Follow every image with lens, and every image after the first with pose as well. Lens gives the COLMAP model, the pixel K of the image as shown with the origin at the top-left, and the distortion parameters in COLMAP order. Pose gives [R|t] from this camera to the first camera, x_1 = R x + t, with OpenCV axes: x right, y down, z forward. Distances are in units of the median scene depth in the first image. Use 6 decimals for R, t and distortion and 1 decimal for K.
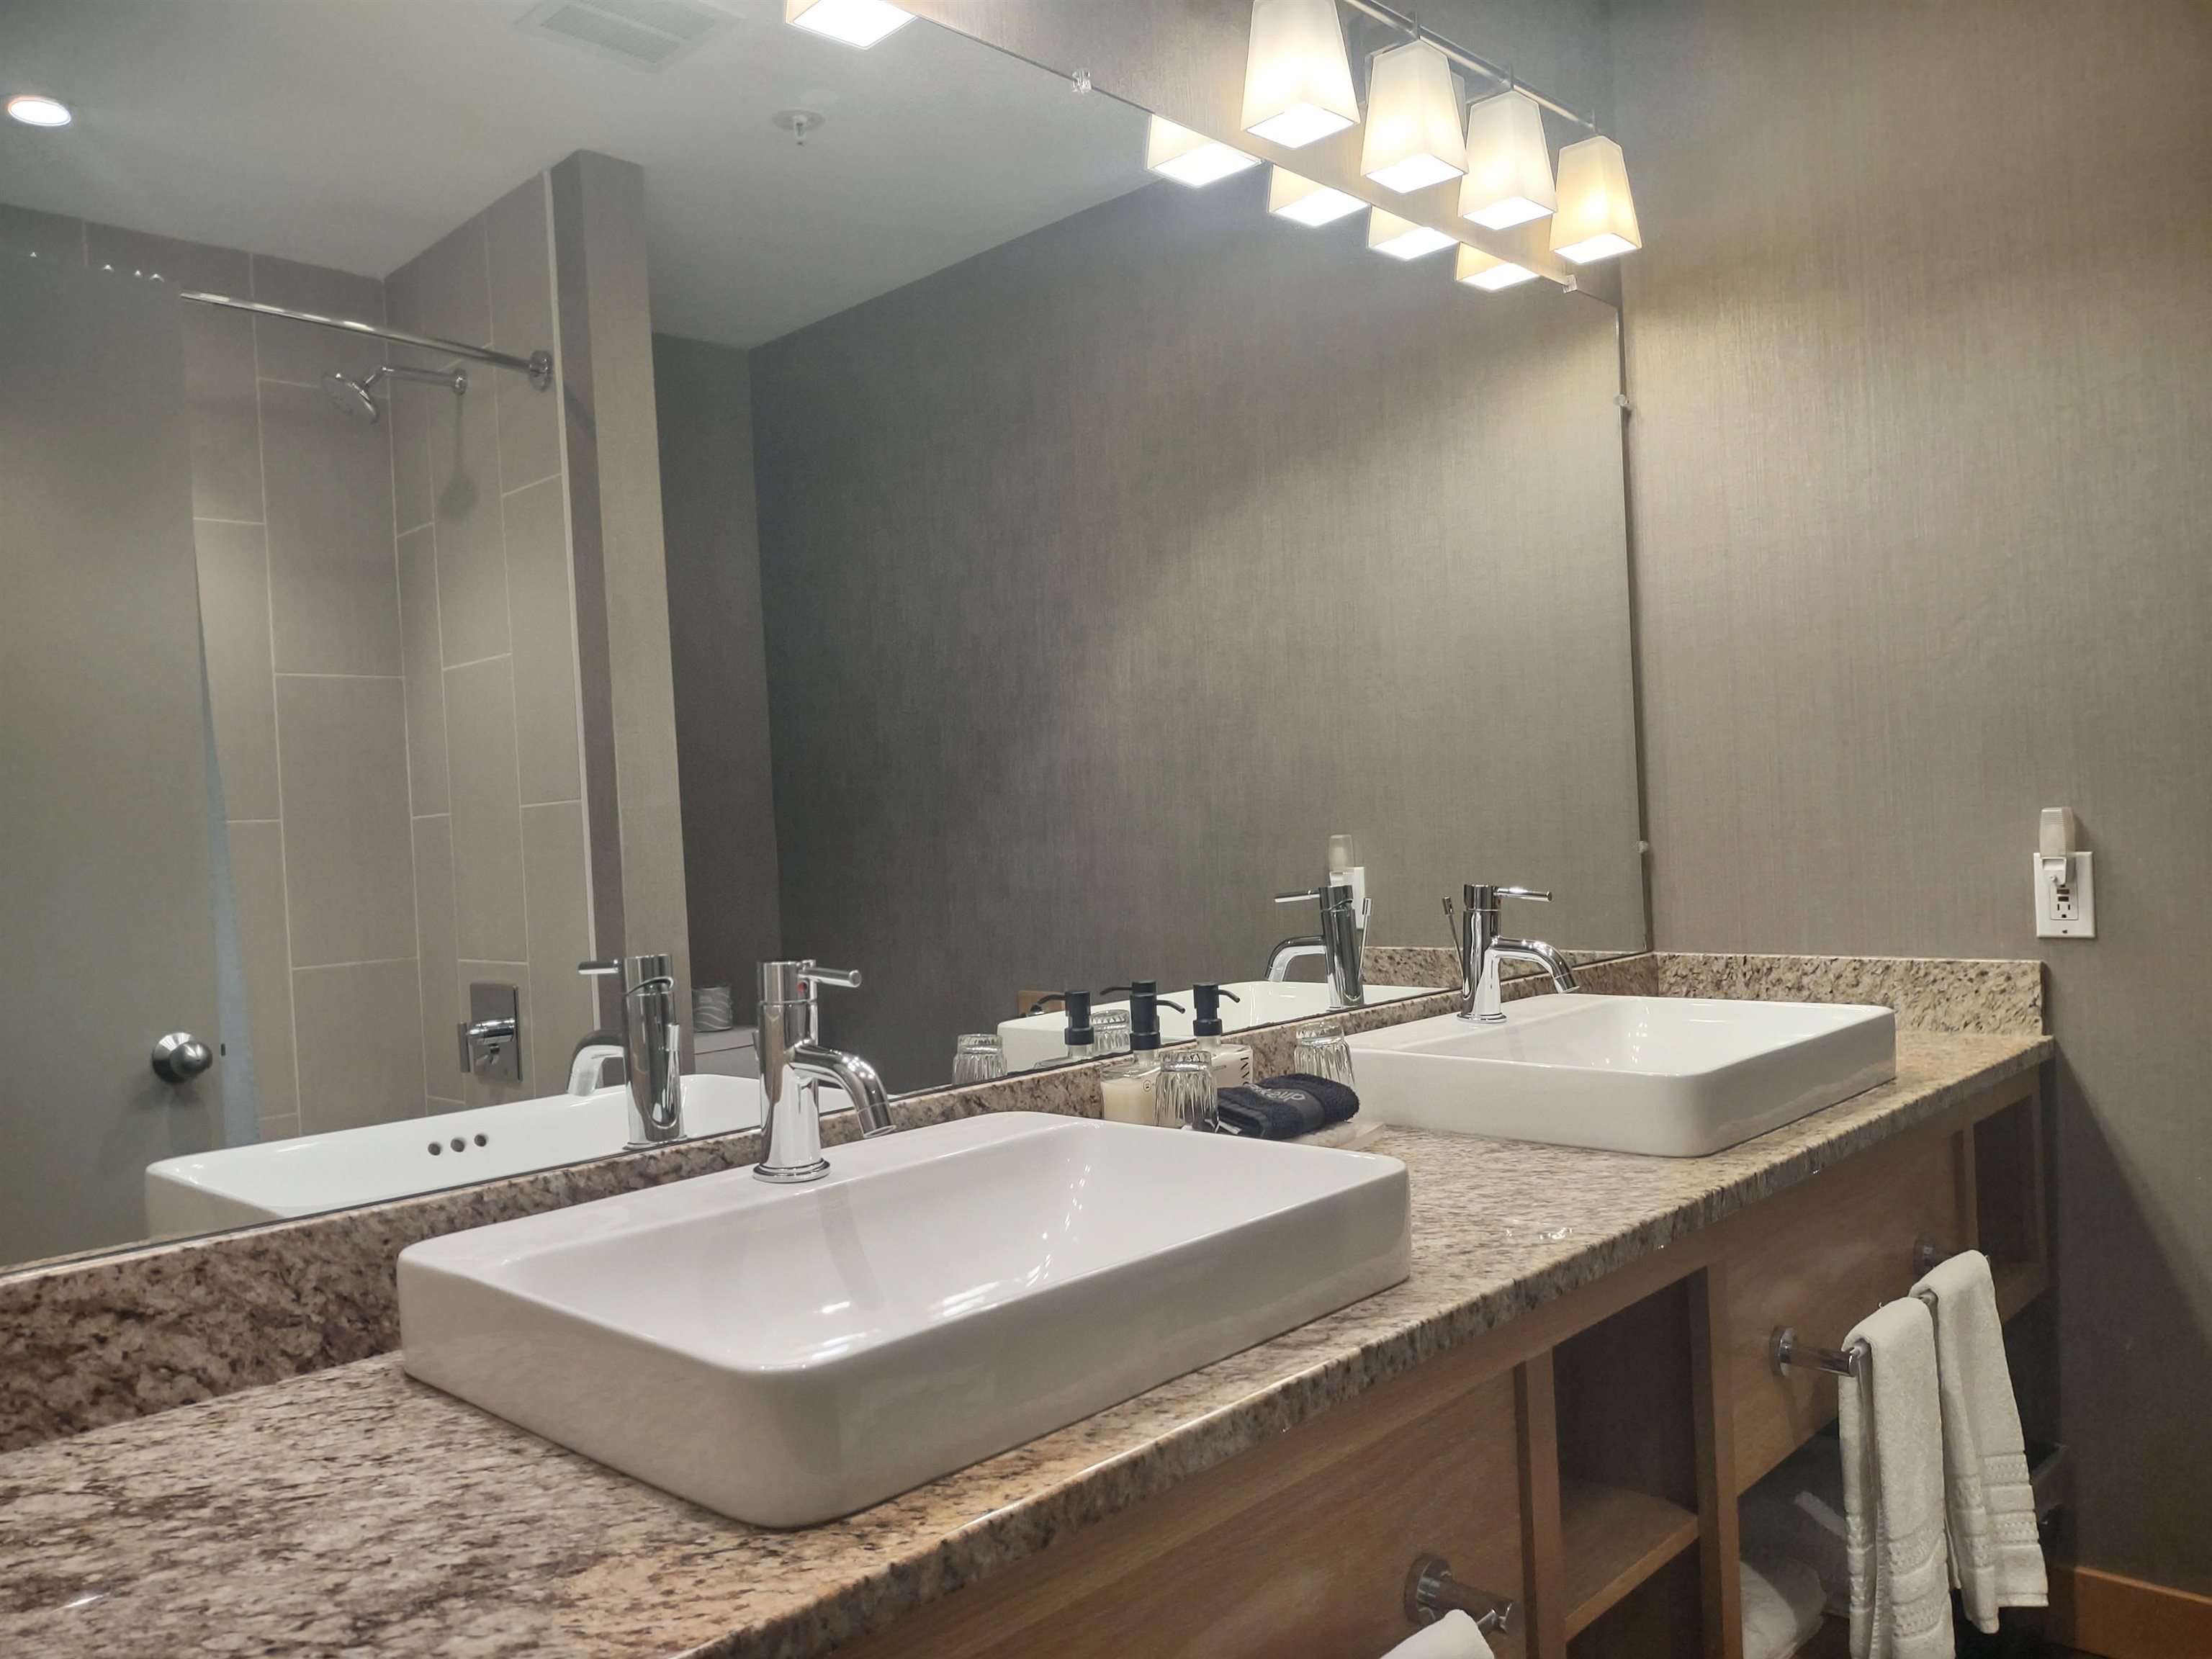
lens RADIAL K [[1643.7, 0, 1109.3], [0, 1643.7, 840.6], [0, 0, 1]] dist [0.070033, -0.043646]
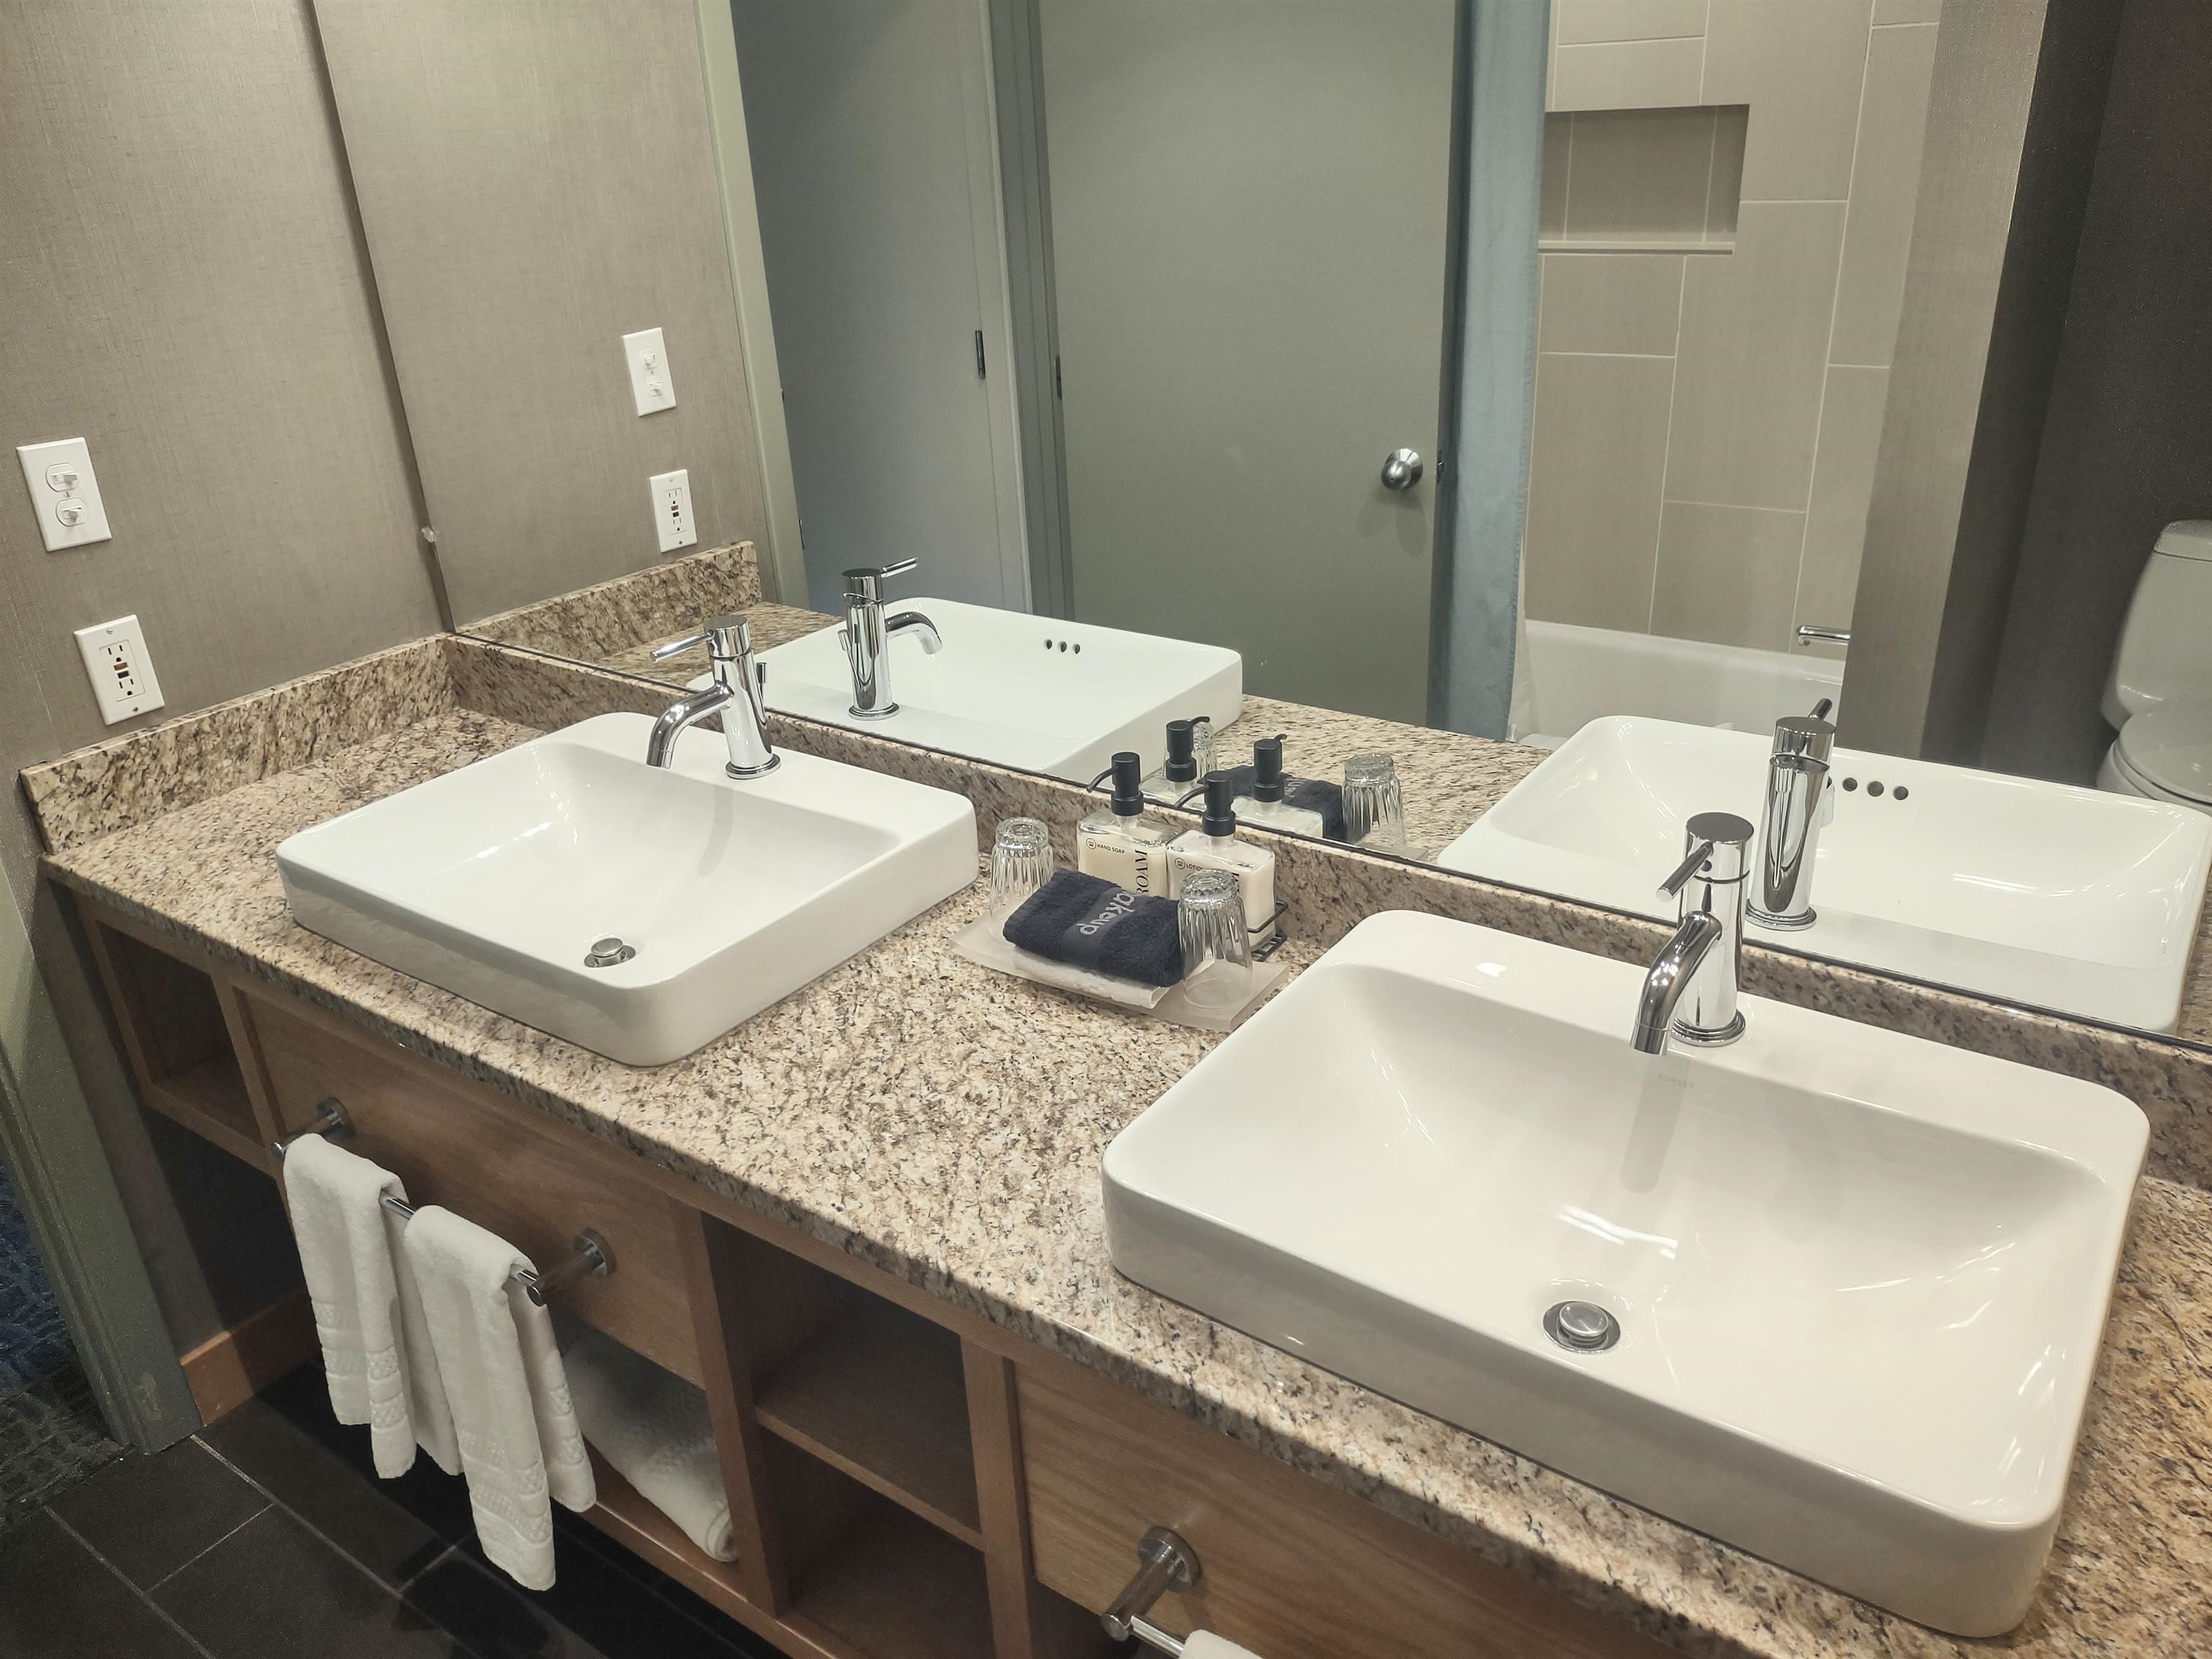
lens RADIAL K [[1643.7, 0, 1099.4], [0, 1643.7, 824.0], [0, 0, 1]] dist [0.070033, -0.043646]
pose [[0.138015, 0.464792, -0.874597, 1.372507], [0.042490, 0.879456, 0.474079, -0.516758], [0.989518, -0.102591, 0.101629, 1.396998]]
